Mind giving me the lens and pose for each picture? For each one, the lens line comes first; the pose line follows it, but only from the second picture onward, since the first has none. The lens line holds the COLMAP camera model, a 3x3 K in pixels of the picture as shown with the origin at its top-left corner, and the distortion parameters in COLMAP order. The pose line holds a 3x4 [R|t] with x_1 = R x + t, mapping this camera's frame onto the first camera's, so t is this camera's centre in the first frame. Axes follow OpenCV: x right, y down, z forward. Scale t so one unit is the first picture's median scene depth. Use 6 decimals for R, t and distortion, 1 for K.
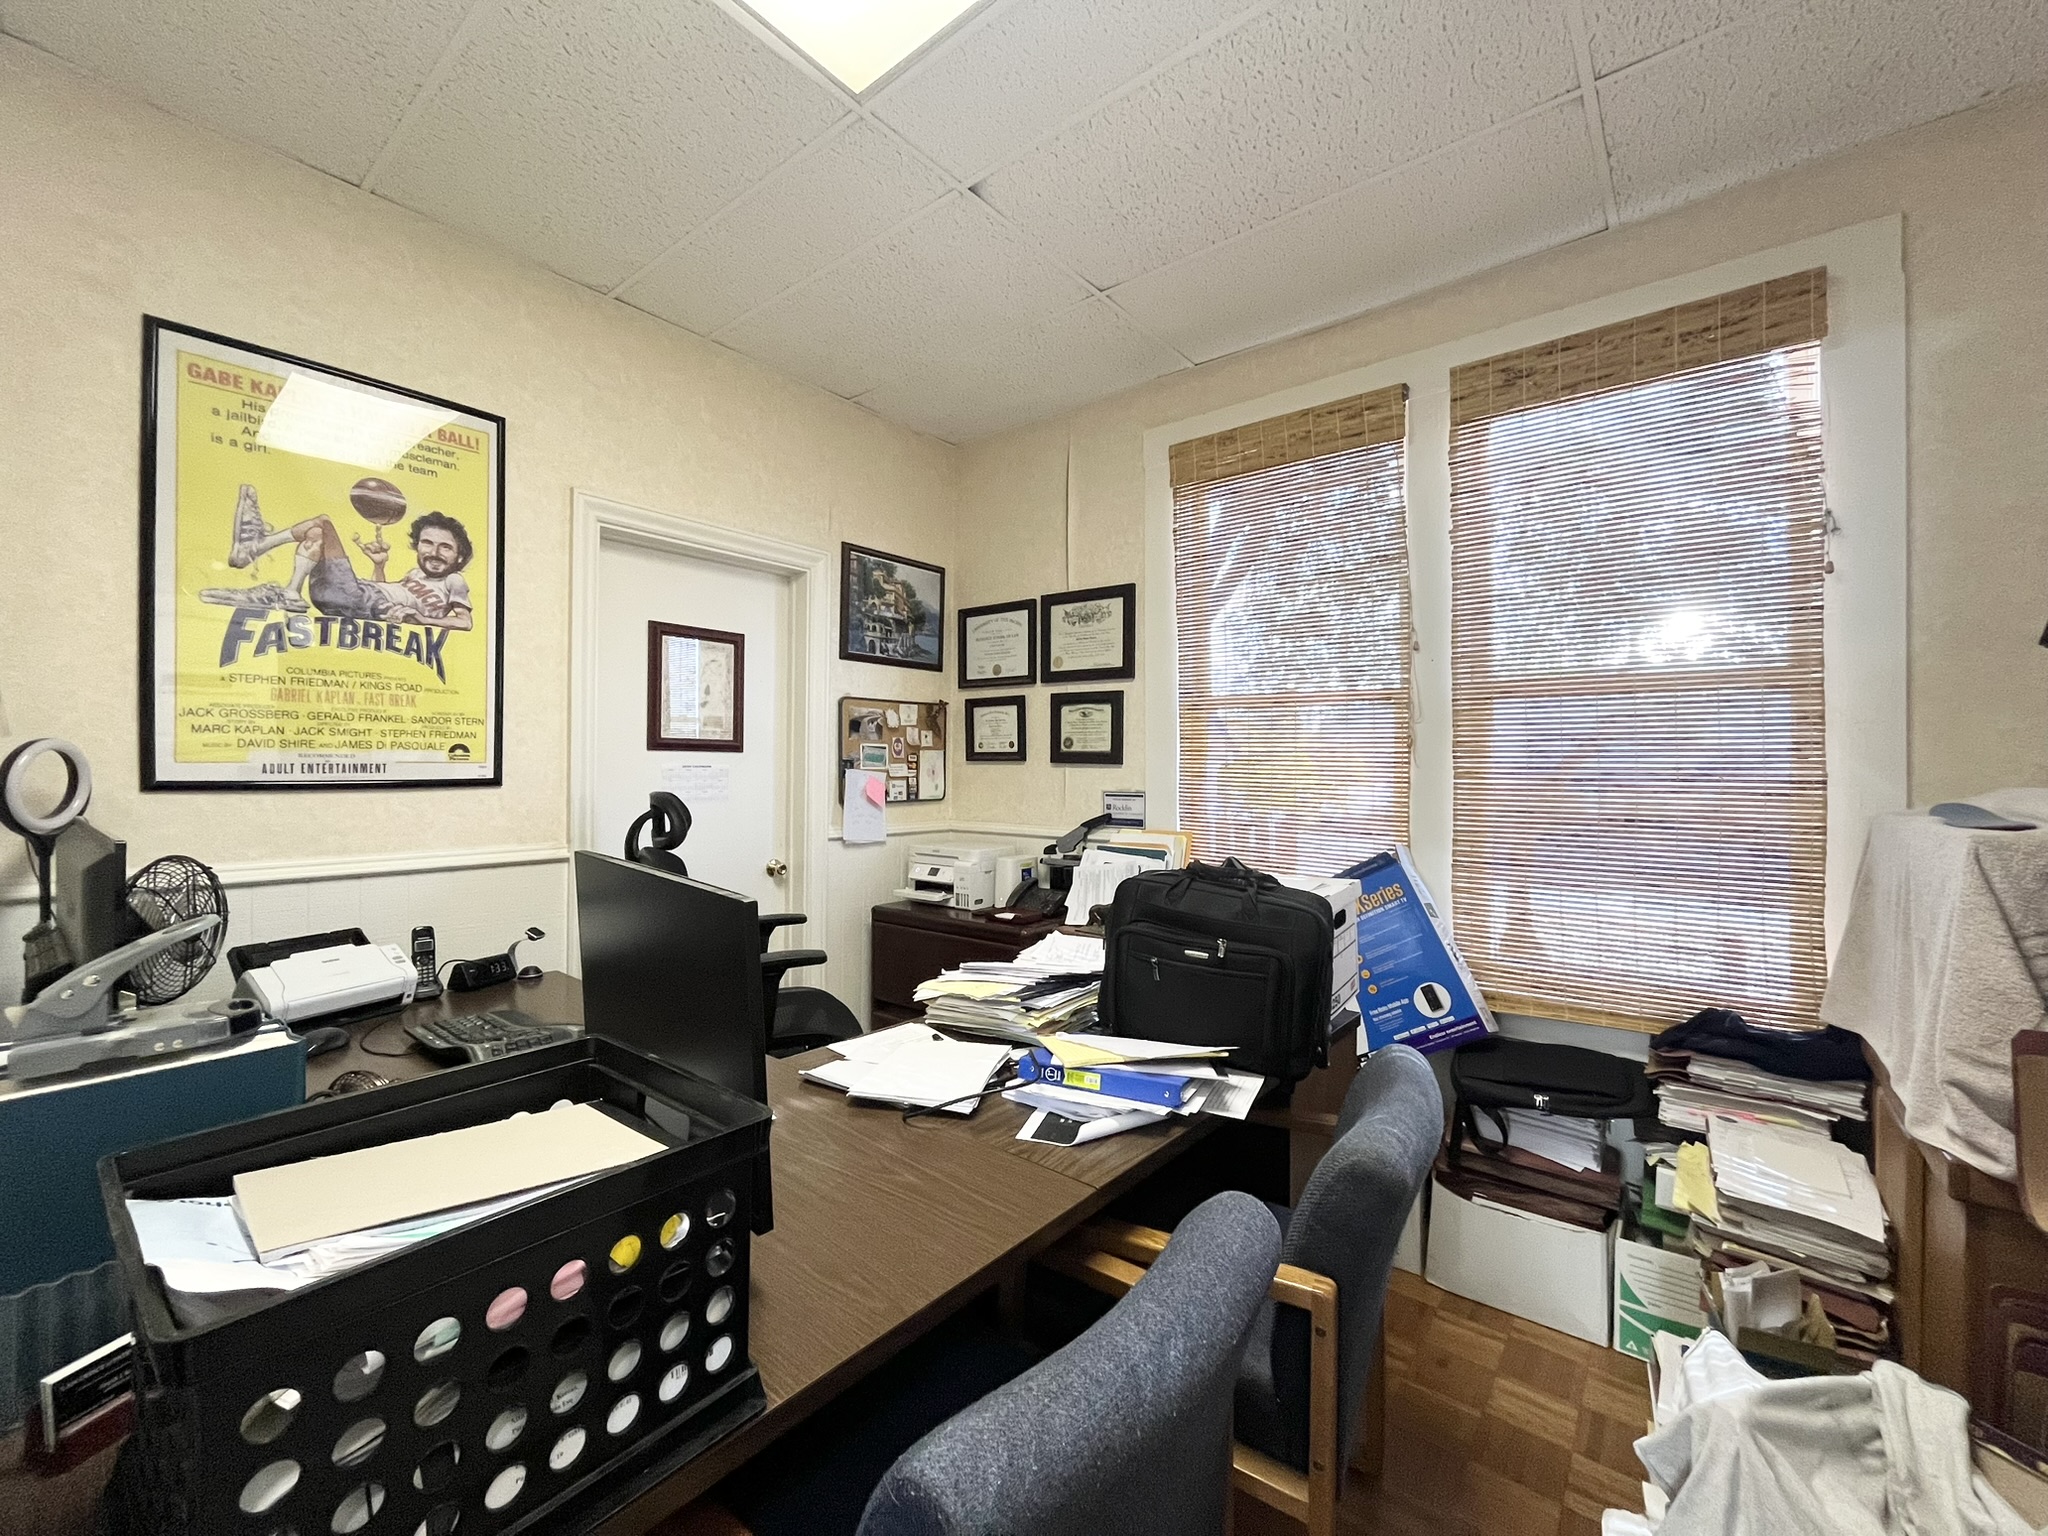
lens RADIAL K [[822.8, 0, 1023.1], [0, 822.8, 766.2], [0, 0, 1]] dist [-0.003207, -0.000257]
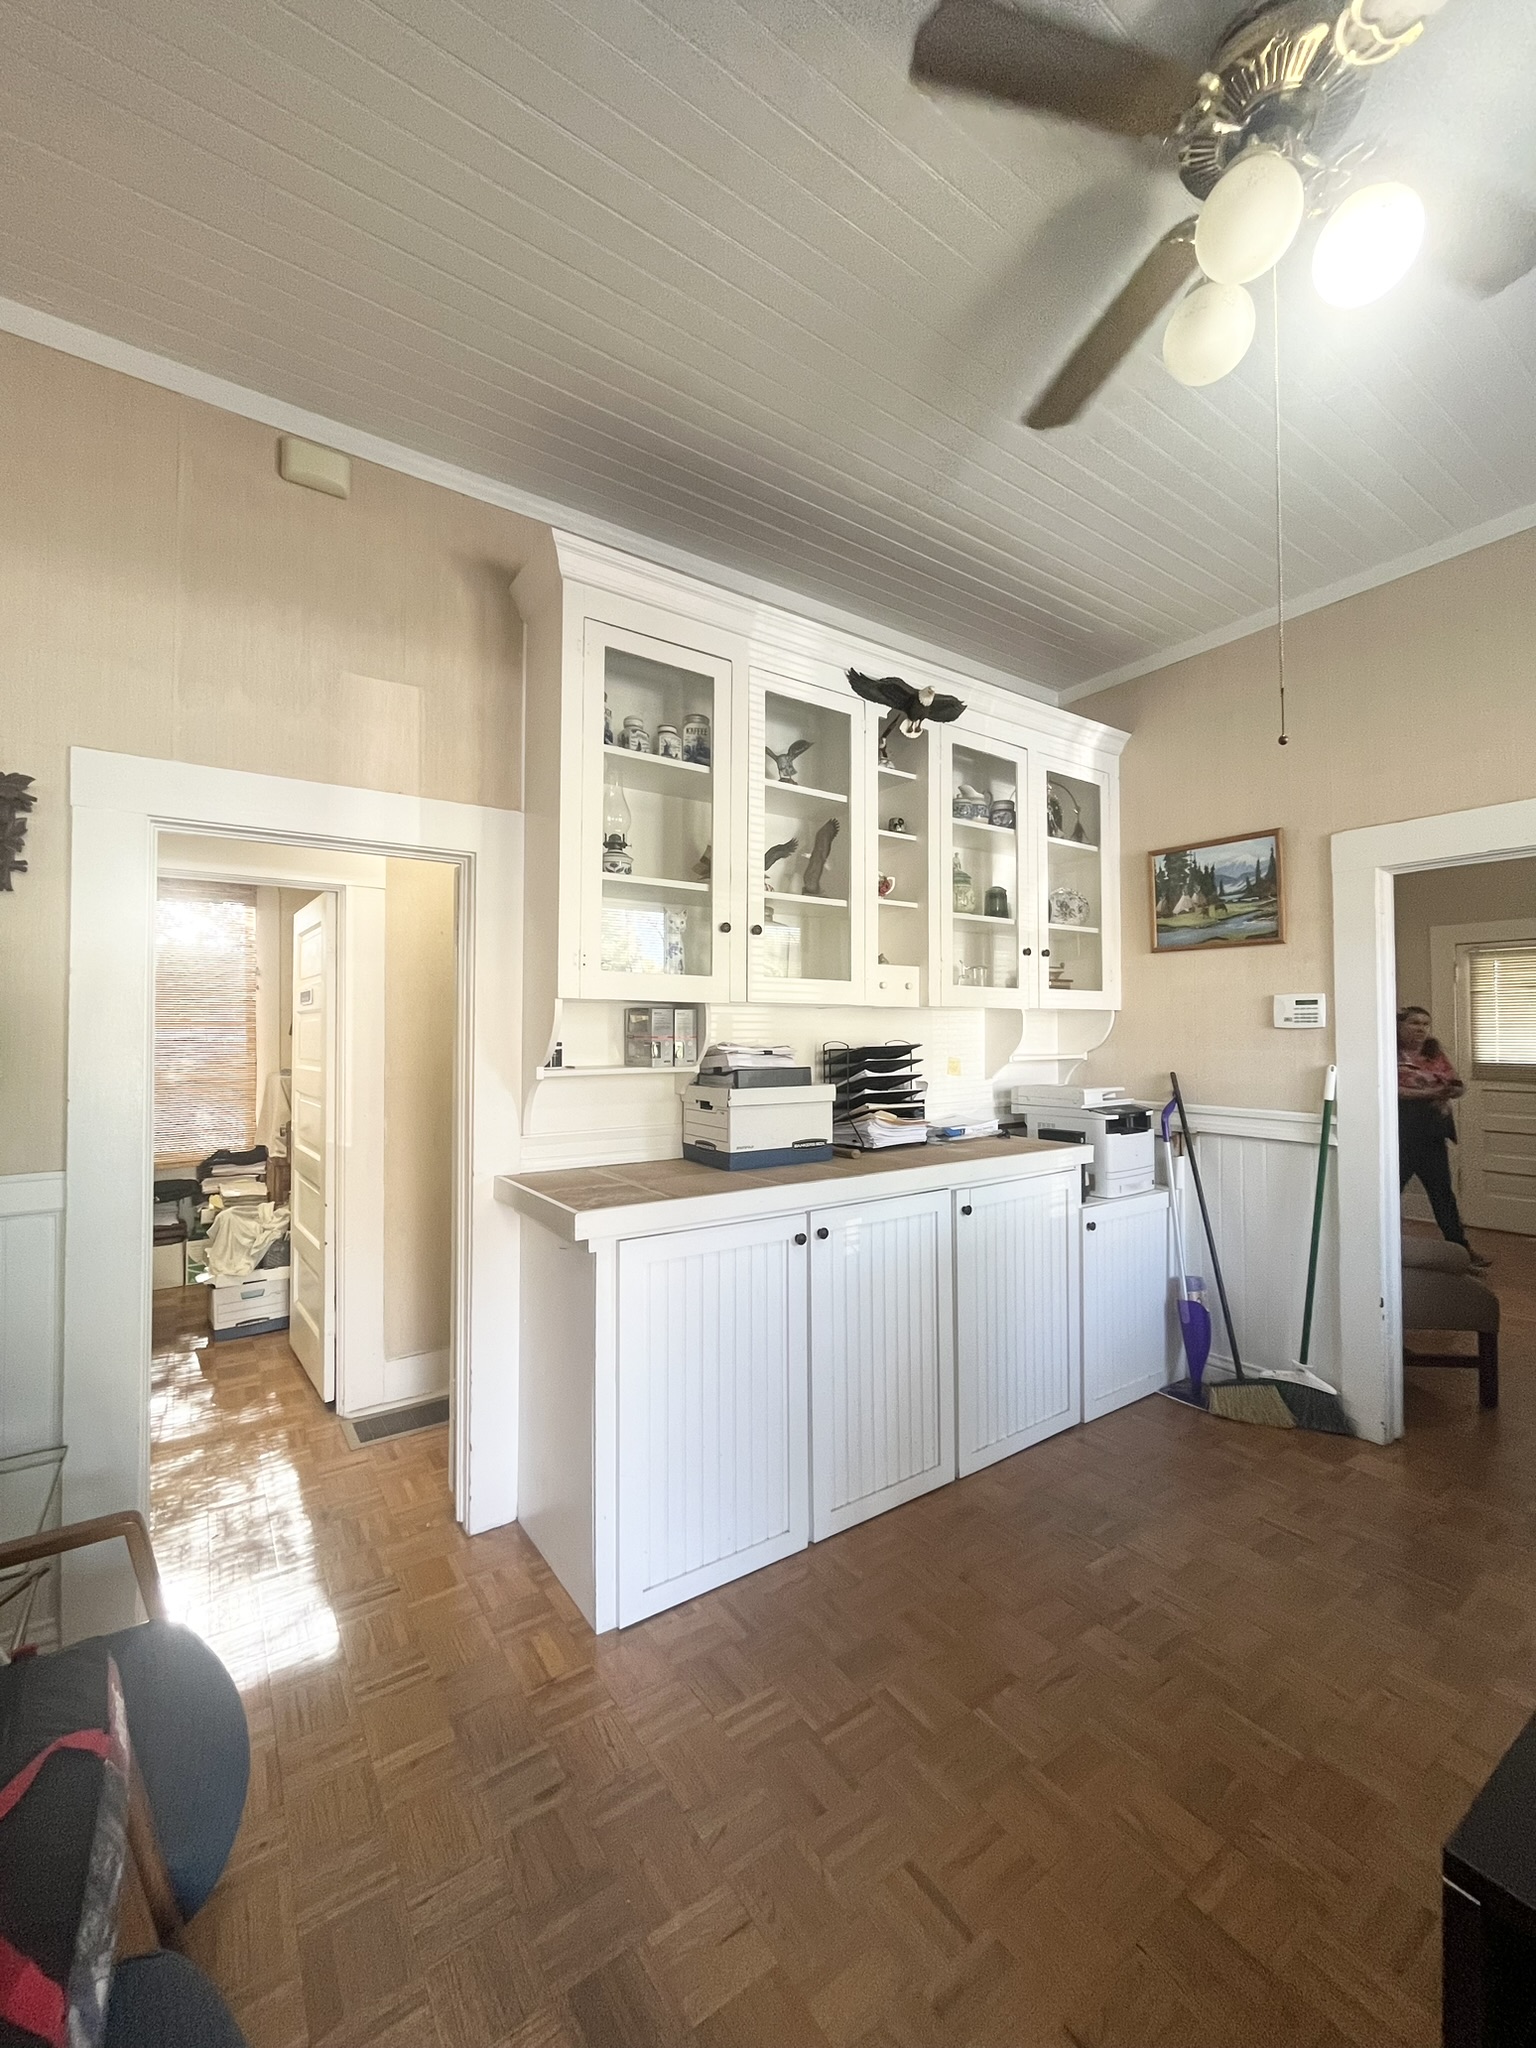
lens RADIAL K [[822.8, 0, 764.5], [0, 822.8, 1025.4], [0, 0, 1]] dist [-0.003207, -0.000257]
pose [[0.282663, 0.001464, 0.959218, -1.249777], [0.004514, 0.999986, -0.002857, -0.095739], [-0.959209, 0.005138, 0.282653, -1.489348]]
